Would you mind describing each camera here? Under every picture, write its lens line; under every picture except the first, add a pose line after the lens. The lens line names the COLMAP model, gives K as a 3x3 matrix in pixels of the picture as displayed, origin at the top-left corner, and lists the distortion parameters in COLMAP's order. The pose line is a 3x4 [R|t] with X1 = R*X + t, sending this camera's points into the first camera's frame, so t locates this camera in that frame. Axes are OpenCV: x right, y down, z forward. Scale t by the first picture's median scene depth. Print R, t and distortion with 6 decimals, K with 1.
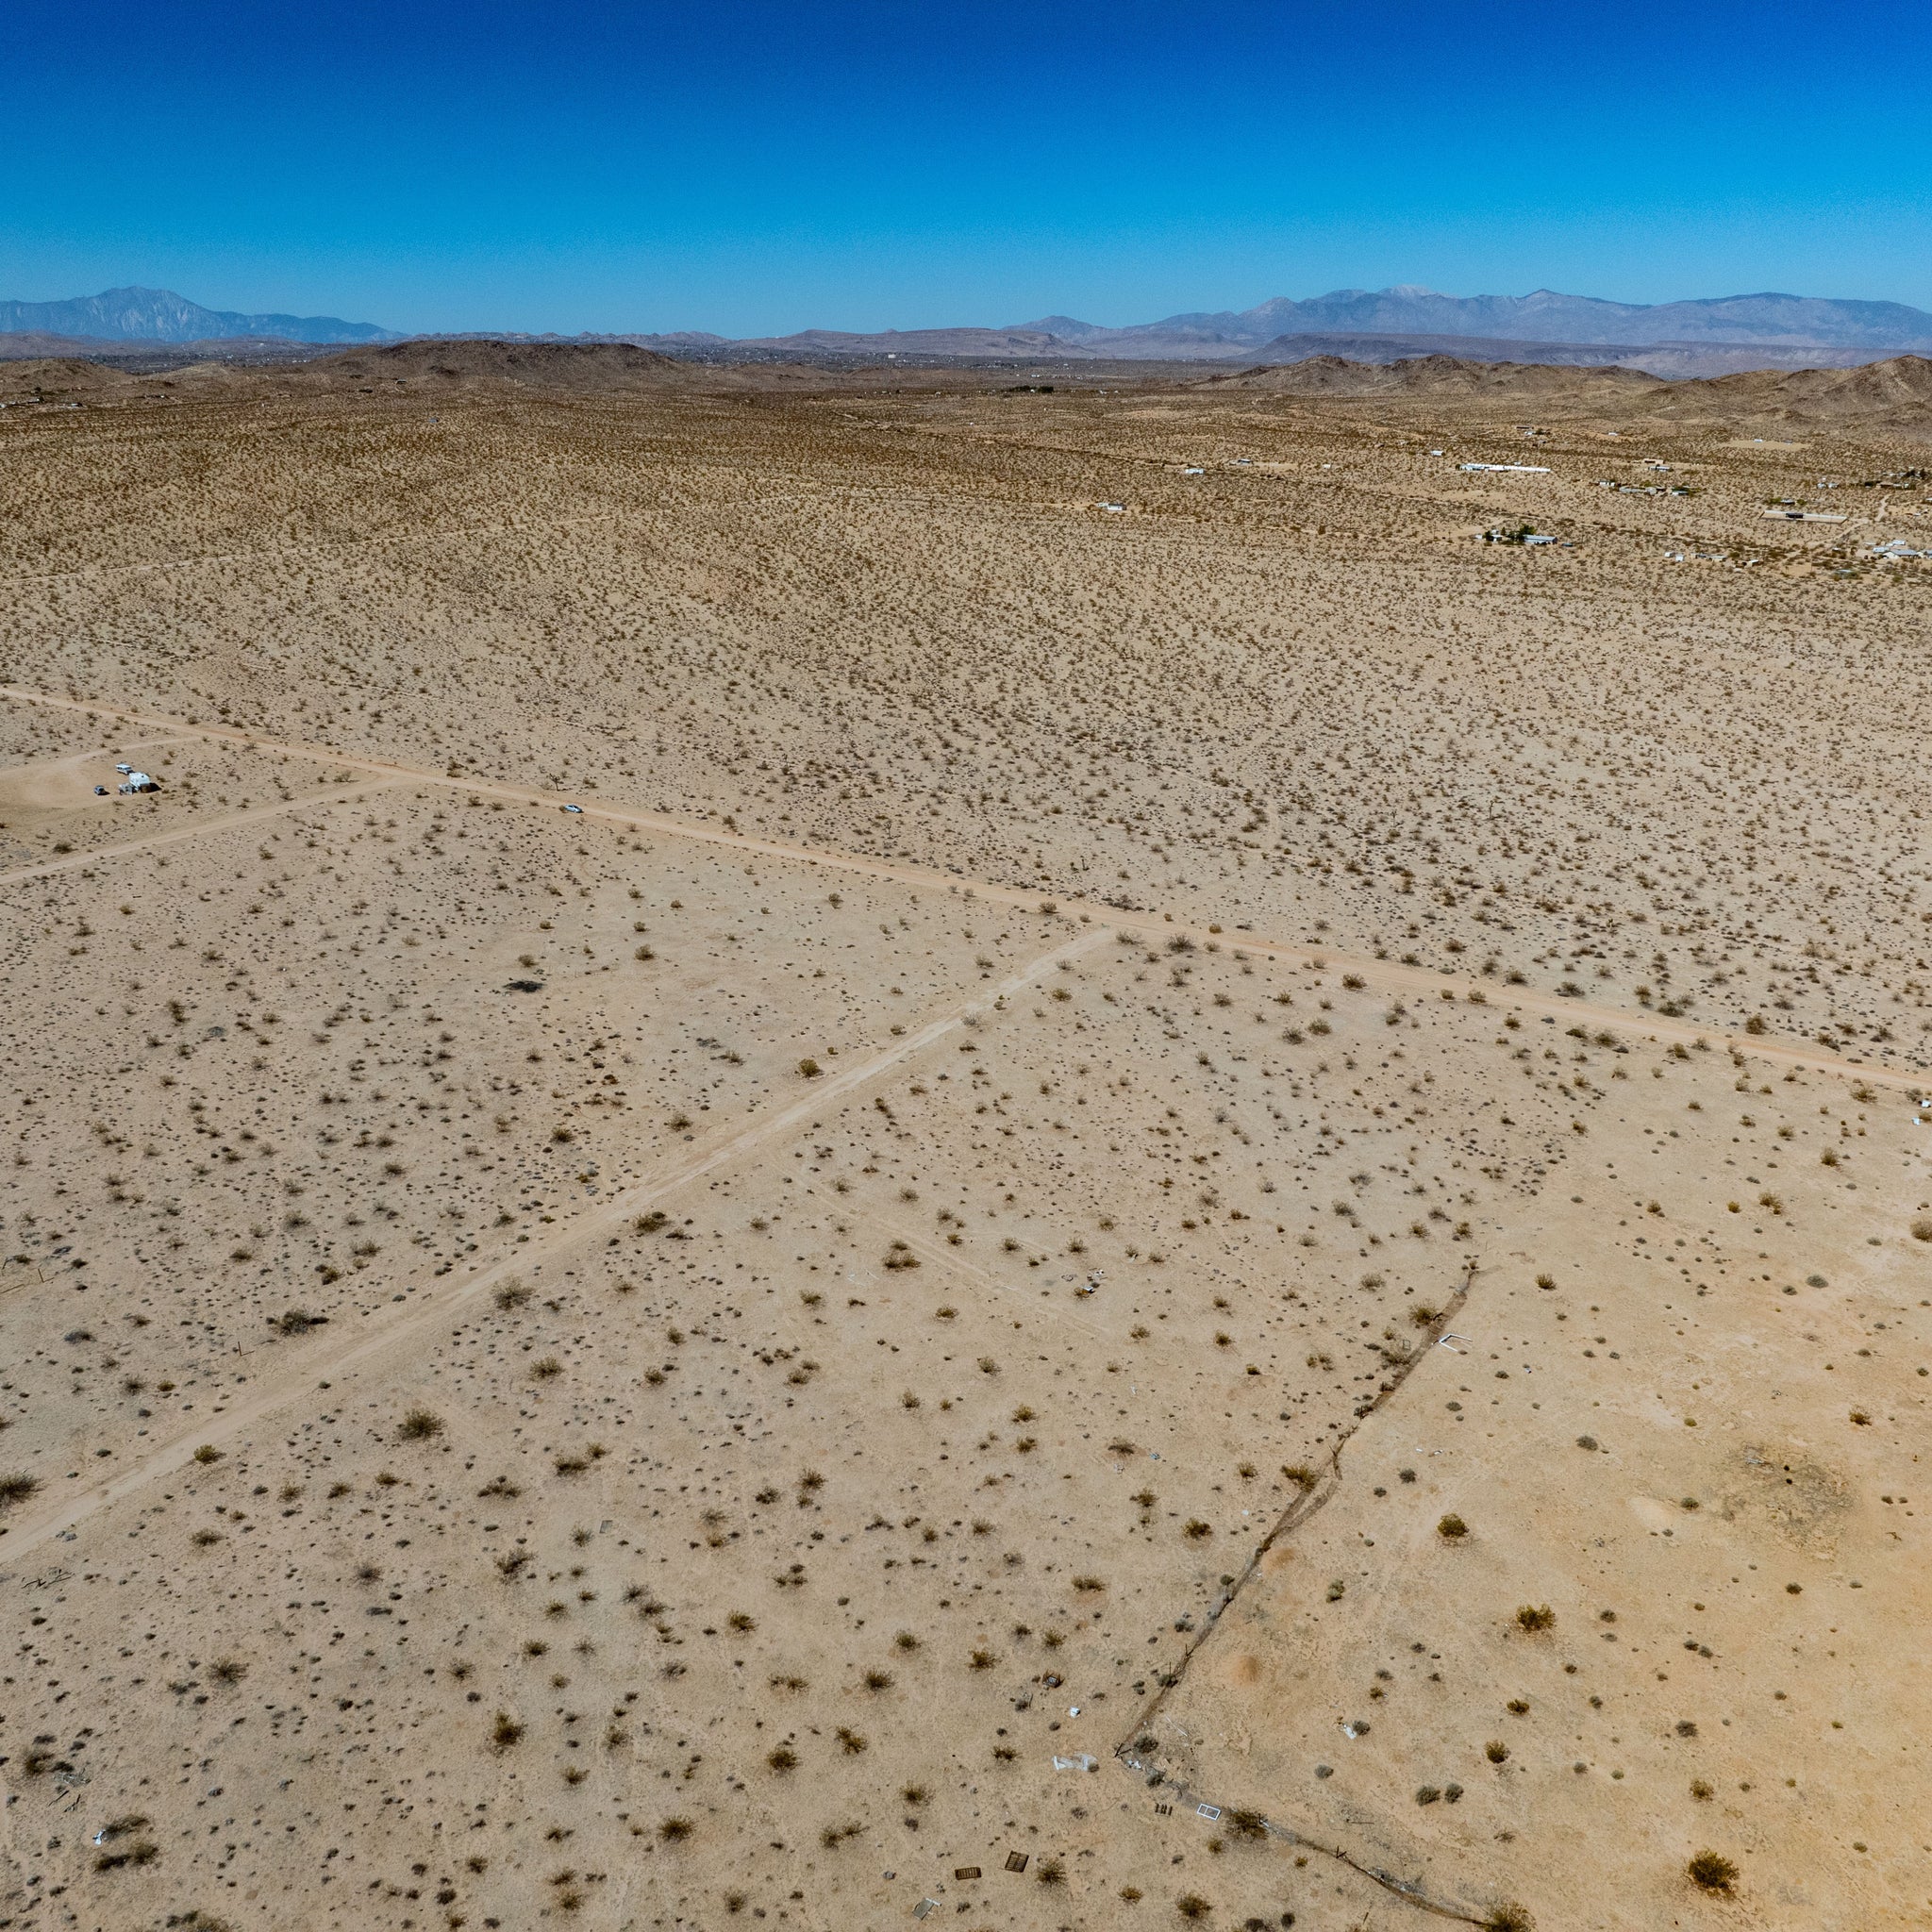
lens RADIAL K [[1817.6, 0, 975.9], [0, 1817.6, 980.6], [0, 0, 1]] dist [-0.039681, 0.000000]
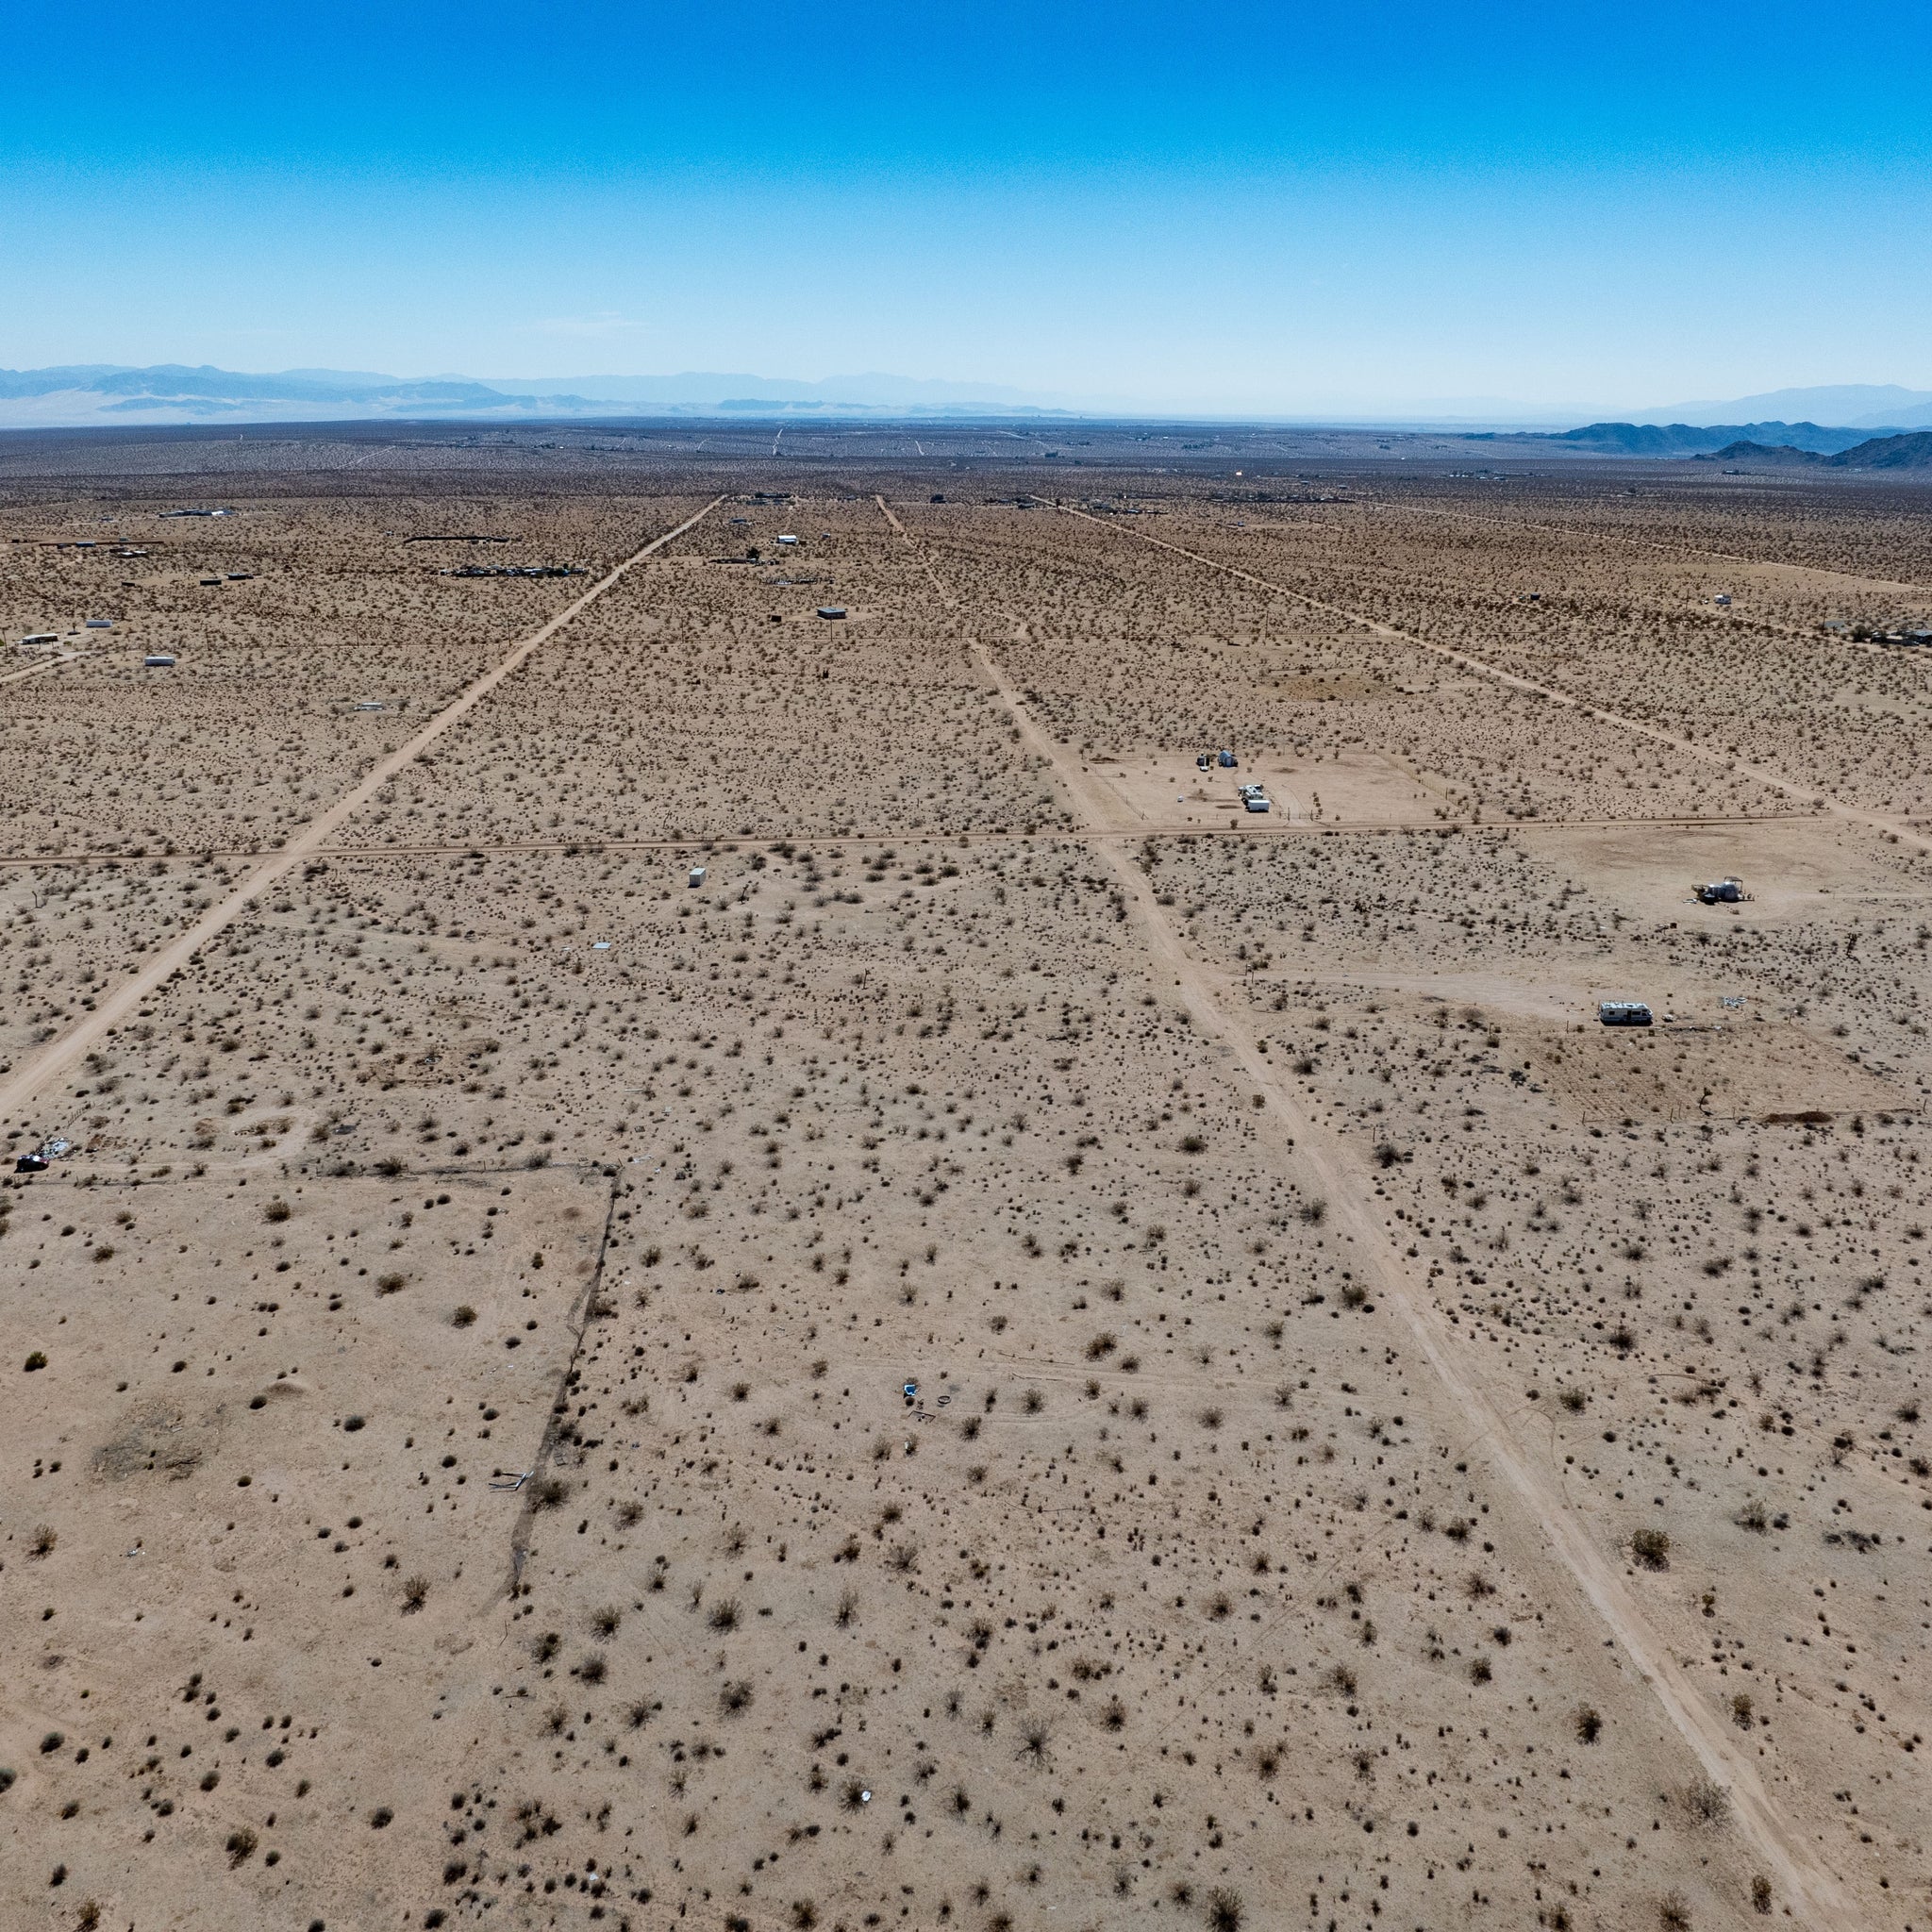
lens RADIAL K [[1817.6, 0, 976.2], [0, 1817.6, 973.4], [0, 0, 1]] dist [-0.039681, 0.000000]
pose [[-0.808025, 0.155535, -0.568247, 0.531501], [-0.214295, 0.820862, 0.529398, -0.500990], [0.548792, 0.549540, -0.629947, 1.514975]]
